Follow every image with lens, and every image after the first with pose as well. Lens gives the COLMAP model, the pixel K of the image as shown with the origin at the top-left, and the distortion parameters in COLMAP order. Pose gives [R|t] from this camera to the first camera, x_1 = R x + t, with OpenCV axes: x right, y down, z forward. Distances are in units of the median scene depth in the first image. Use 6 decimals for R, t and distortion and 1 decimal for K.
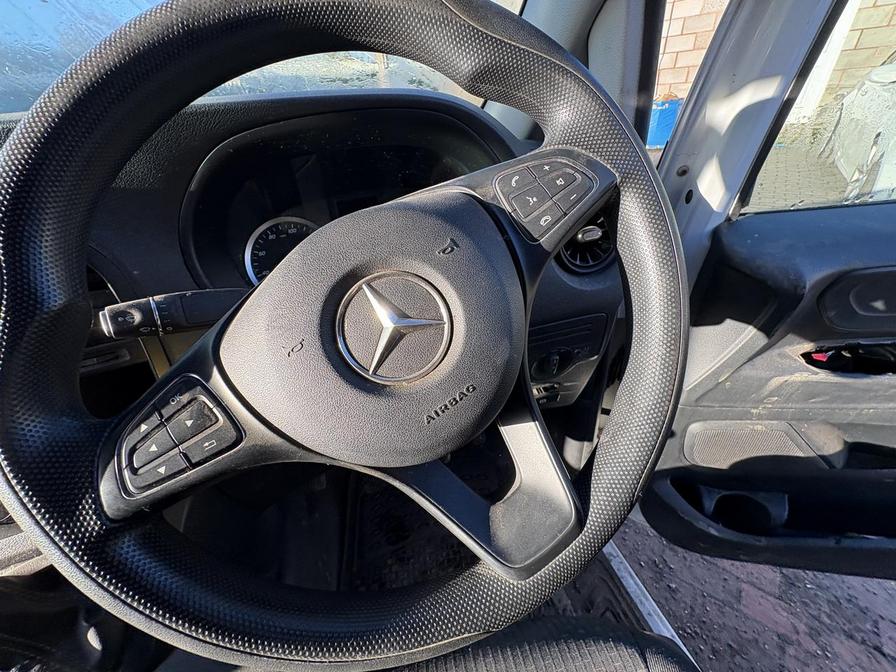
lens RADIAL K [[355.5, 0, 448.0], [0, 355.5, 336.0], [0, 0, 1]] dist [-0.000662, 0.000045]
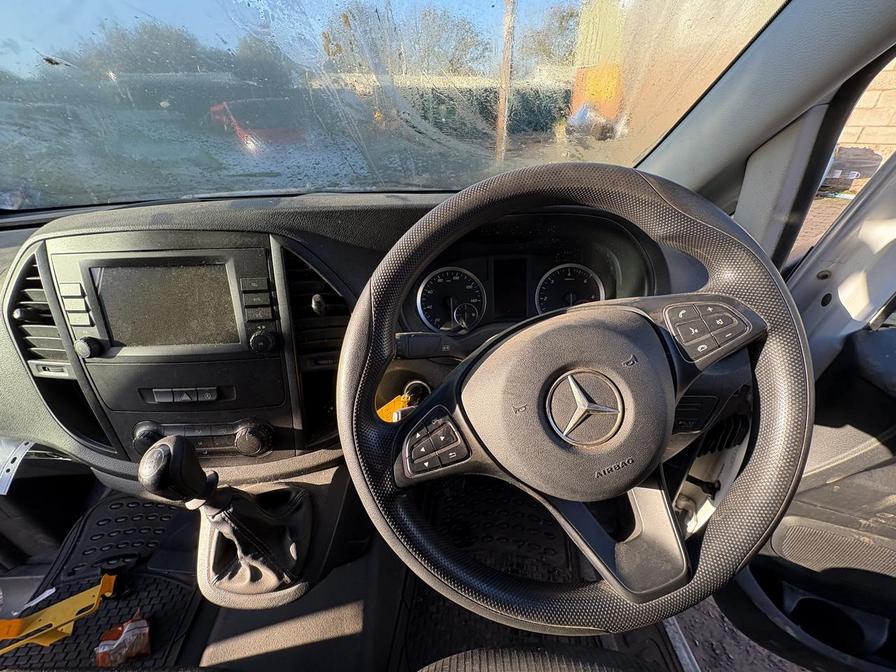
lens RADIAL K [[355.5, 0, 448.0], [0, 355.5, 336.0], [0, 0, 1]] dist [-0.000662, 0.000045]
pose [[0.964294, 0.189517, -0.184988, -0.408216], [-0.194058, 0.980968, -0.006591, -0.168845], [0.180218, 0.042254, 0.982719, -0.495391]]
